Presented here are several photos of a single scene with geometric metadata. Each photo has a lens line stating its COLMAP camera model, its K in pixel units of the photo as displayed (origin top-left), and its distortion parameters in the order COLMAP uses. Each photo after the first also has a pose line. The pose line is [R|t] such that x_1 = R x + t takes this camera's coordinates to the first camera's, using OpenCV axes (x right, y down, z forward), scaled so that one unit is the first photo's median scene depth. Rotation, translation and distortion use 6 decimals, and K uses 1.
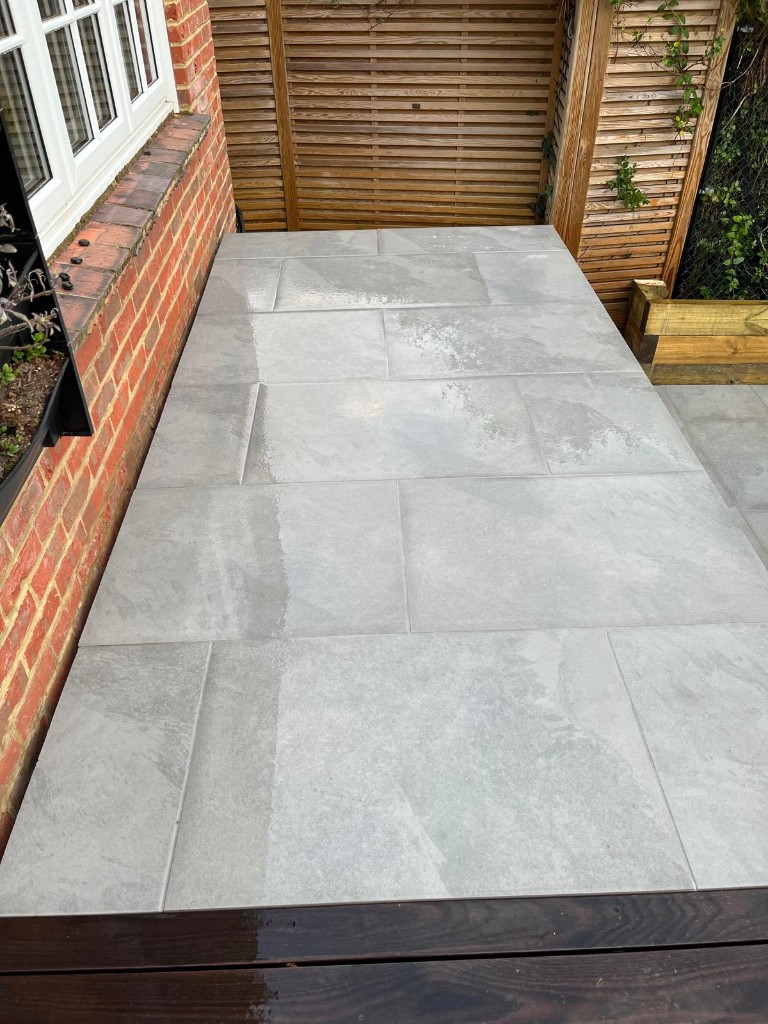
lens RADIAL K [[774.2, 0, 377.2], [0, 774.2, 516.4], [0, 0, 1]] dist [0.060574, -0.090917]
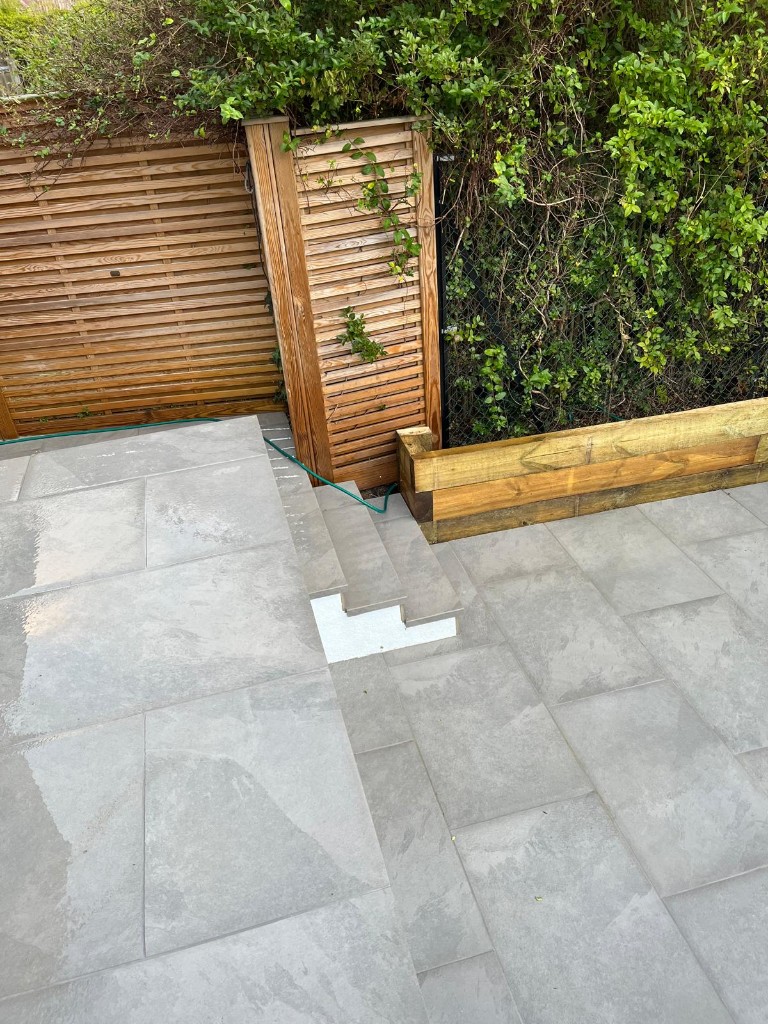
lens RADIAL K [[774.2, 0, 380.4], [0, 774.2, 511.0], [0, 0, 1]] dist [0.060574, -0.090917]
pose [[0.972762, -0.173023, 0.154266, 0.167739], [0.189608, 0.976743, -0.100110, -0.135295], [-0.133357, 0.126633, 0.982945, 0.155319]]
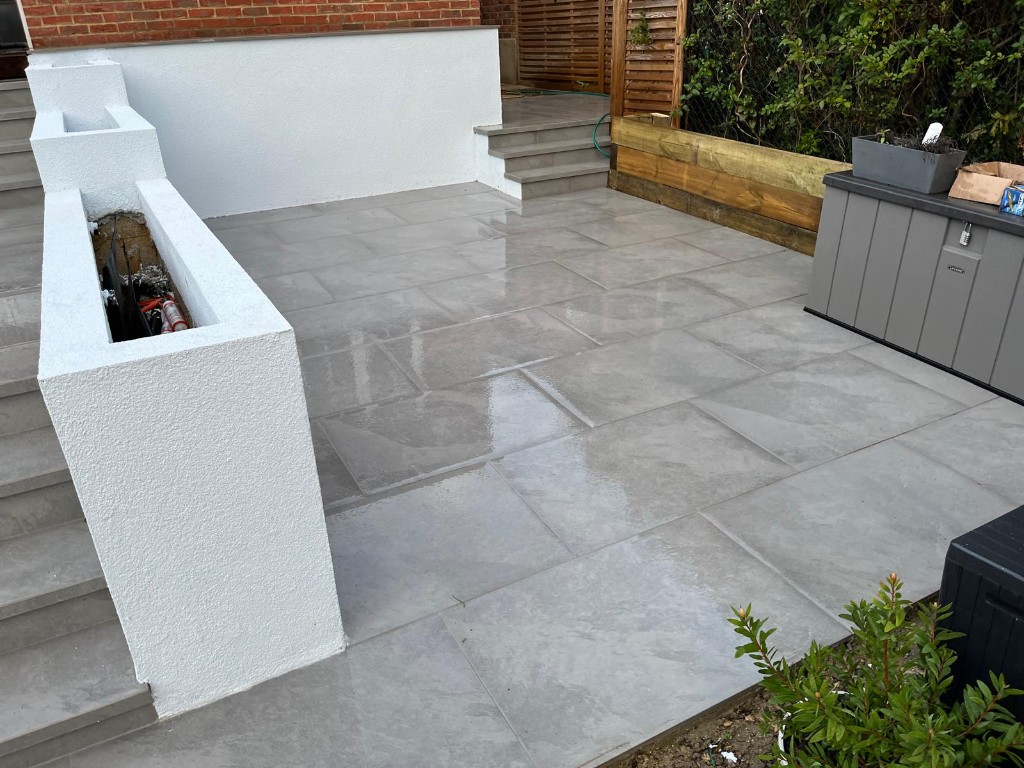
lens RADIAL K [[774.2, 0, 509.1], [0, 774.2, 384.5], [0, 0, 1]] dist [0.060574, -0.090917]
pose [[0.442403, 0.384025, -0.810434, 1.454429], [-0.529857, 0.841017, 0.109277, 0.045956], [0.723554, 0.381070, 0.575548, 0.307814]]
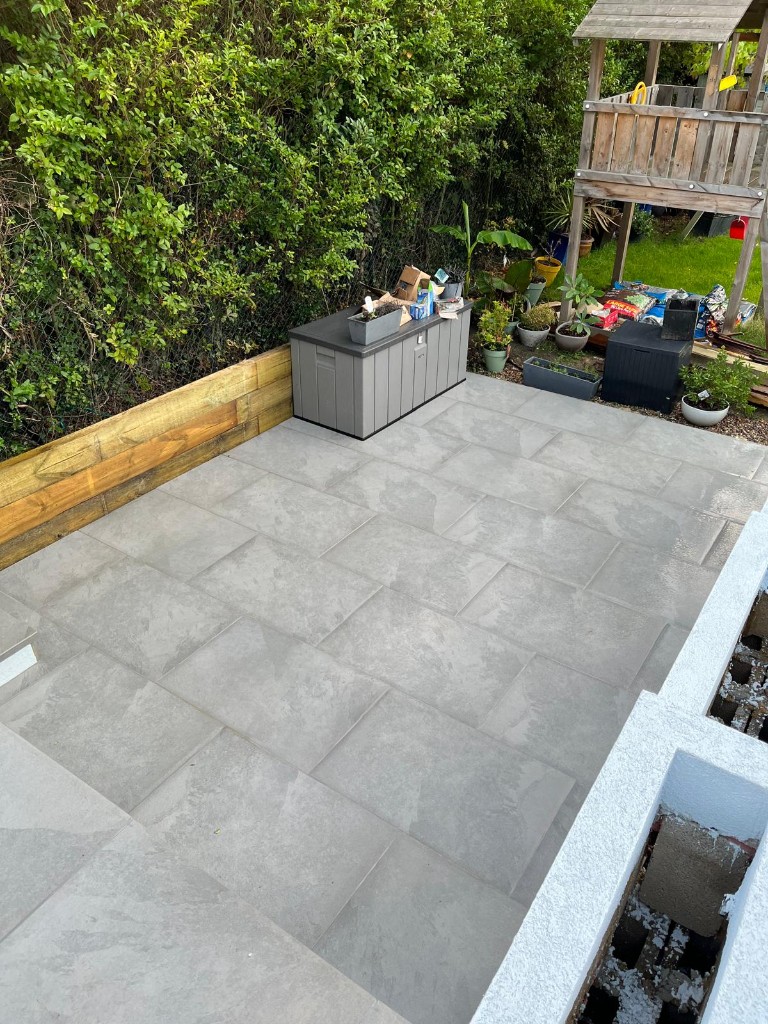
lens RADIAL K [[774.2, 0, 385.5], [0, 774.2, 517.4], [0, 0, 1]] dist [0.060574, -0.090917]
pose [[0.590944, -0.444866, 0.672963, 0.094385], [0.503646, 0.855107, 0.123011, -0.119552], [-0.630179, 0.266243, 0.729376, 0.129806]]
